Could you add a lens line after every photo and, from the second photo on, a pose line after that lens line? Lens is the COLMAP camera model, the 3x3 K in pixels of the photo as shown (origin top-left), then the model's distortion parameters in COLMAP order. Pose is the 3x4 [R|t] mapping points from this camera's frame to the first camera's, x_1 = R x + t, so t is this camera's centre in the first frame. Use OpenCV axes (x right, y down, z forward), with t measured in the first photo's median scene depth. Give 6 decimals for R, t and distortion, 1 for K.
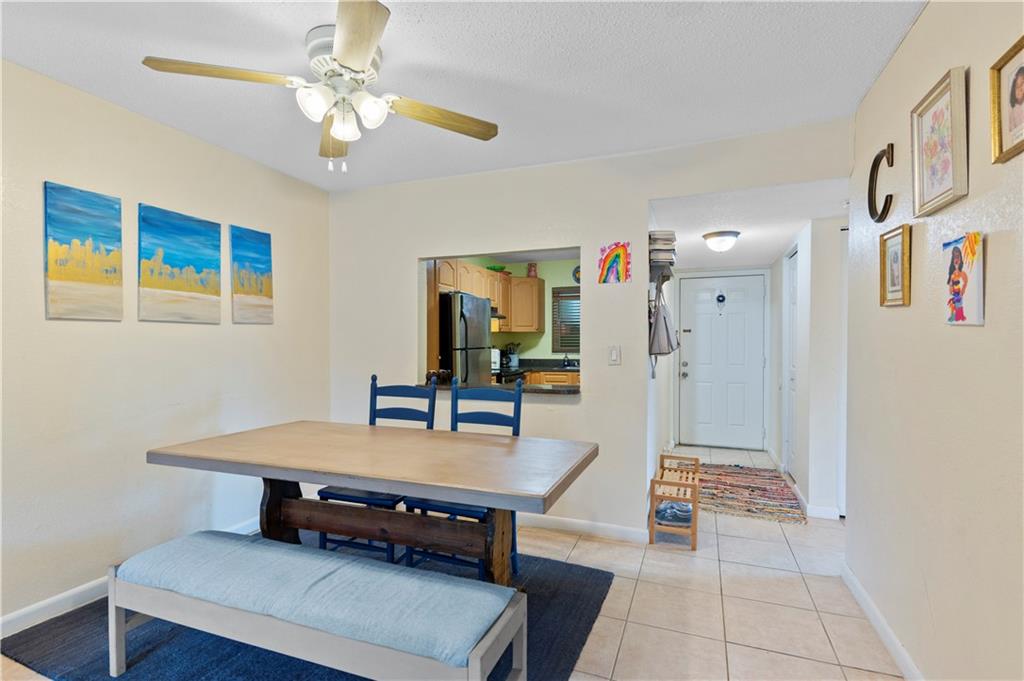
lens RADIAL K [[495.5, 0, 517.0], [0, 495.5, 348.3], [0, 0, 1]] dist [0.011405, -0.000971]
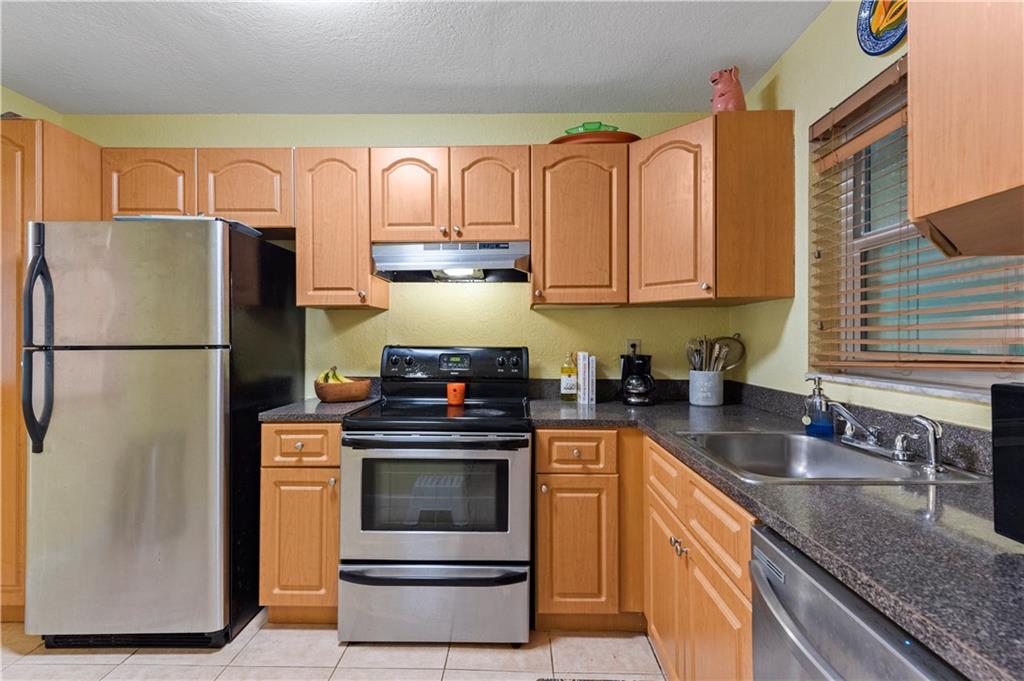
lens RADIAL K [[497.2, 0, 516.7], [0, 497.2, 337.3], [0, 0, 1]] dist [0.010743, -0.000895]
pose [[0.333489, -0.004068, -0.942745, 0.580337], [-0.013136, 0.999874, -0.008961, -0.011863], [0.942662, 0.015372, 0.333393, 1.650028]]
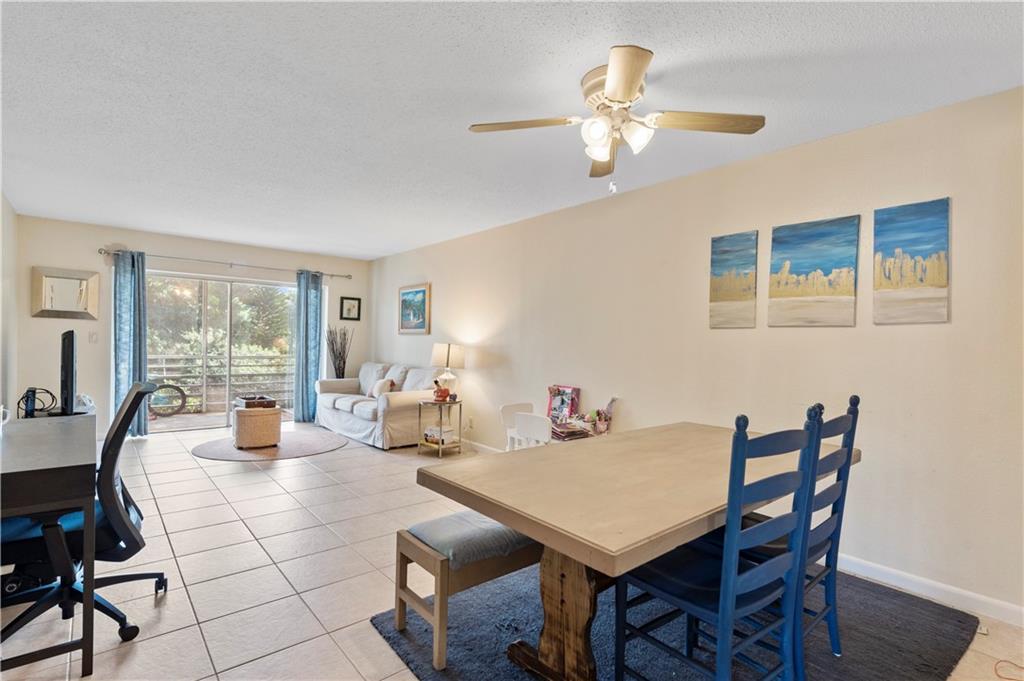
lens RADIAL K [[495.5, 0, 517.0], [0, 495.5, 348.3], [0, 0, 1]] dist [0.011405, -0.000971]
pose [[-0.487230, -0.001940, -0.873271, 0.444935], [-0.036776, 0.999156, 0.018298, -0.002916], [0.872499, 0.041031, -0.486890, 0.829147]]
